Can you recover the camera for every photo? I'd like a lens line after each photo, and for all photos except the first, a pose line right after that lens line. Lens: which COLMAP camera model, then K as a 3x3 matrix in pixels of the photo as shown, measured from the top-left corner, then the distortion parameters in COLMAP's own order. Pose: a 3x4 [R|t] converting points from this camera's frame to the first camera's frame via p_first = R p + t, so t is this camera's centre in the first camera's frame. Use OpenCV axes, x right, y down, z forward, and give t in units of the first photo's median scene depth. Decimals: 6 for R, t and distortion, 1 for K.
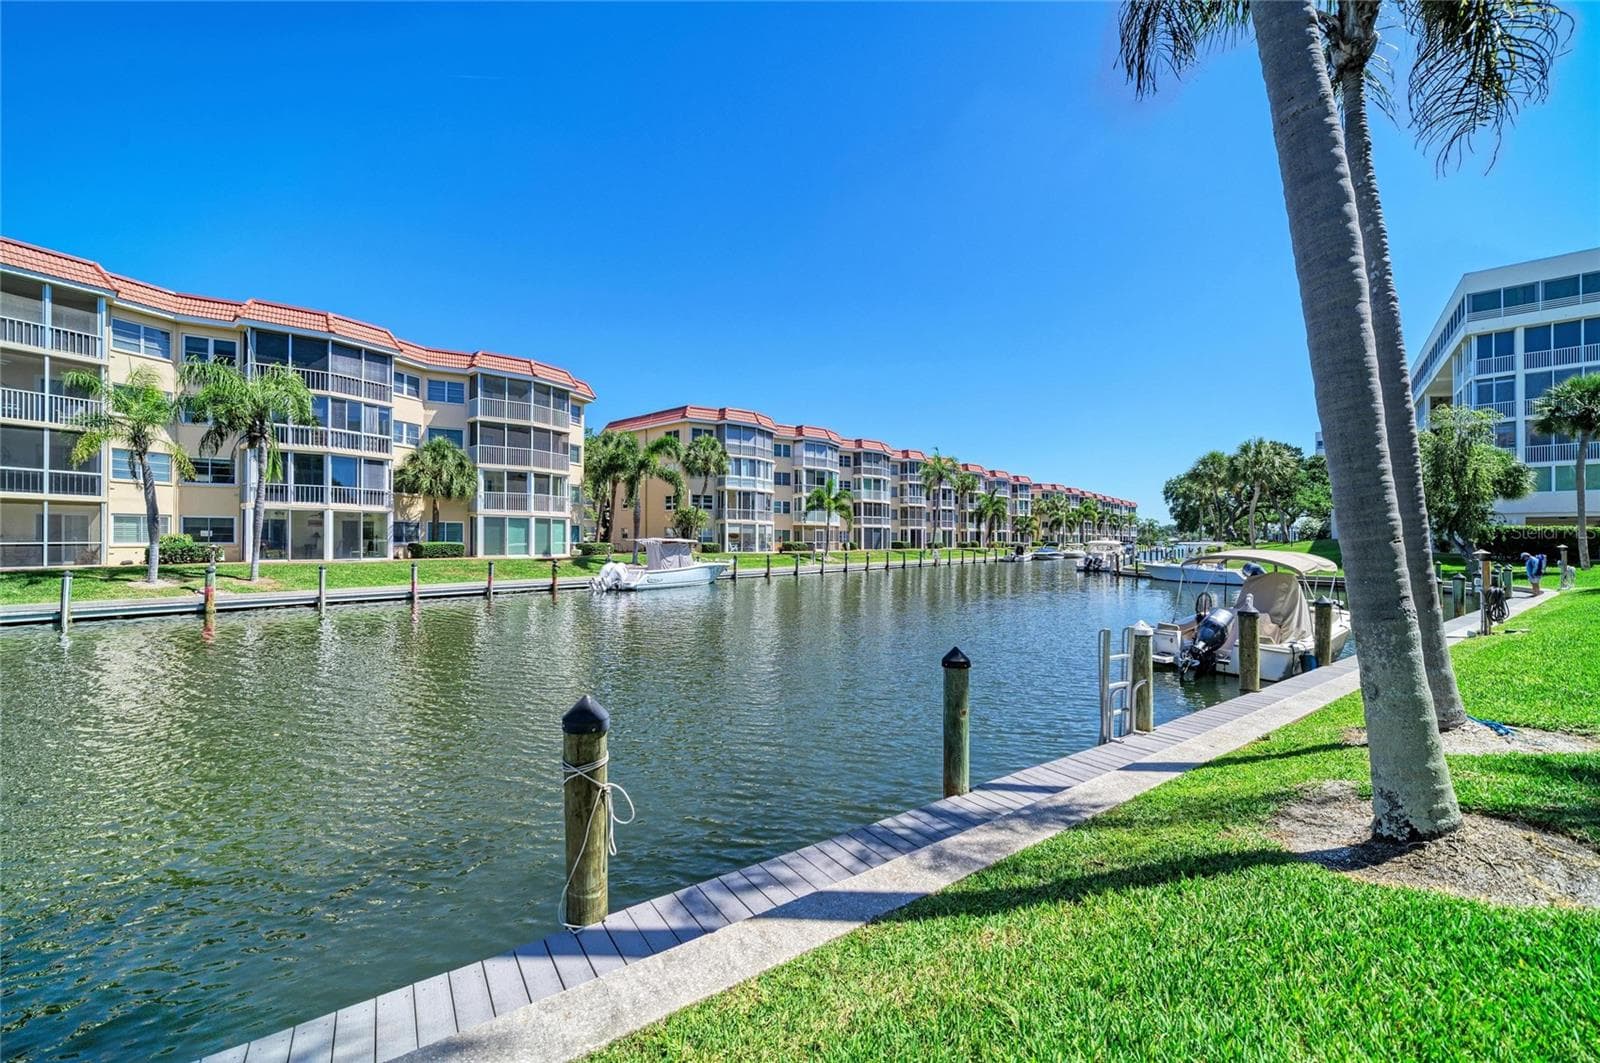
lens RADIAL K [[616.6, 0, 805.7], [0, 616.6, 536.7], [0, 0, 1]] dist [-0.012641, 0.003196]
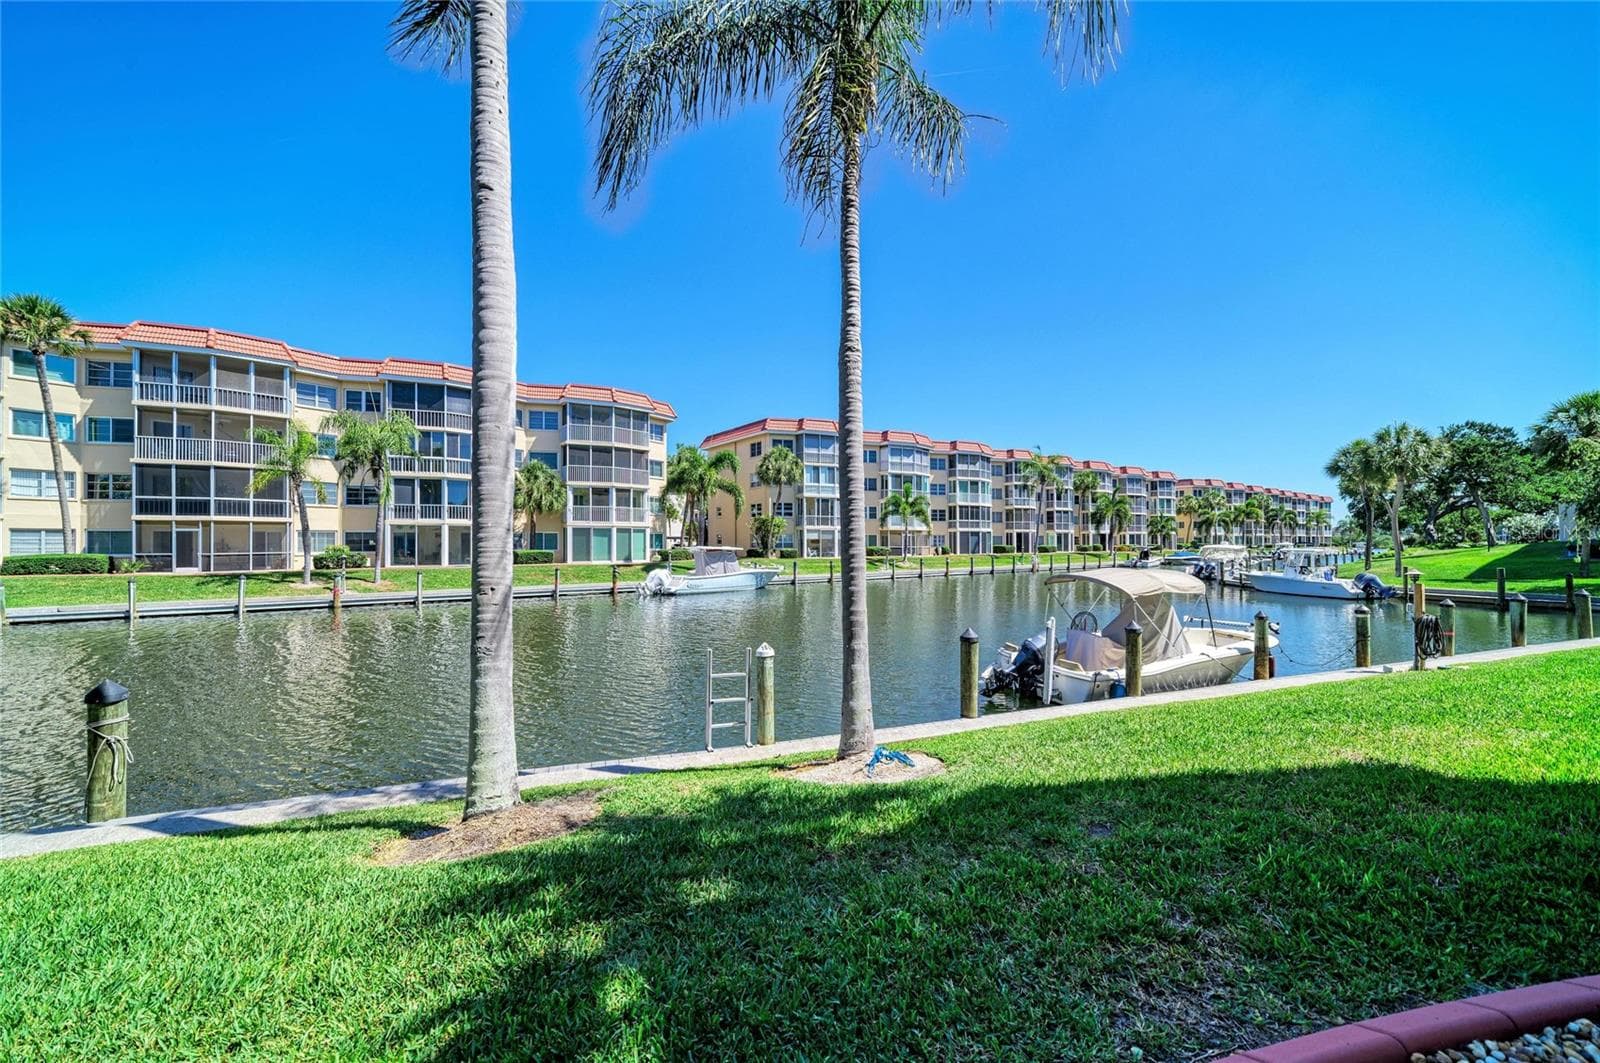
lens RADIAL K [[616.6, 0, 804.3], [0, 616.6, 542.7], [0, 0, 1]] dist [-0.012641, 0.003196]
pose [[0.969074, -0.003803, -0.246739, 0.193260], [0.005657, 0.999961, 0.006806, -0.010351], [0.246704, -0.007991, 0.969058, -0.011736]]
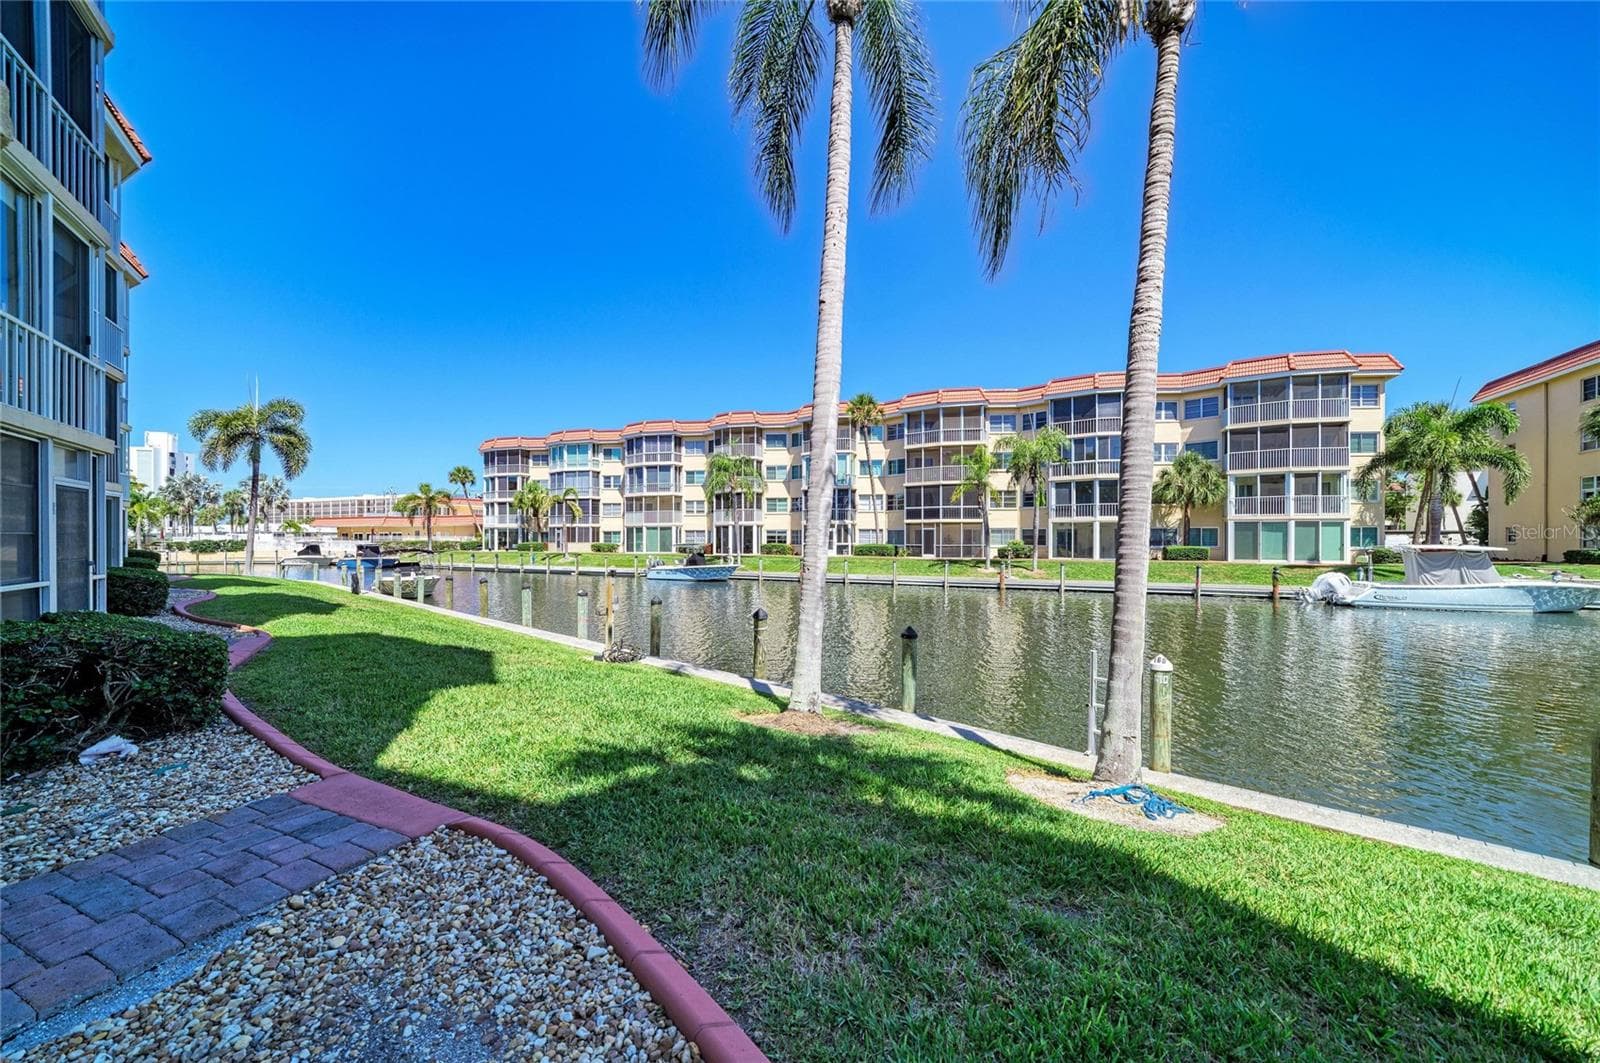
lens RADIAL K [[616.6, 0, 811.0], [0, 616.6, 533.1], [0, 0, 1]] dist [-0.012641, 0.003196]
pose [[0.228704, -0.009113, -0.973453, 0.333292], [0.005231, 0.999953, -0.008132, -0.009718], [0.973482, -0.003233, 0.228741, 0.079491]]
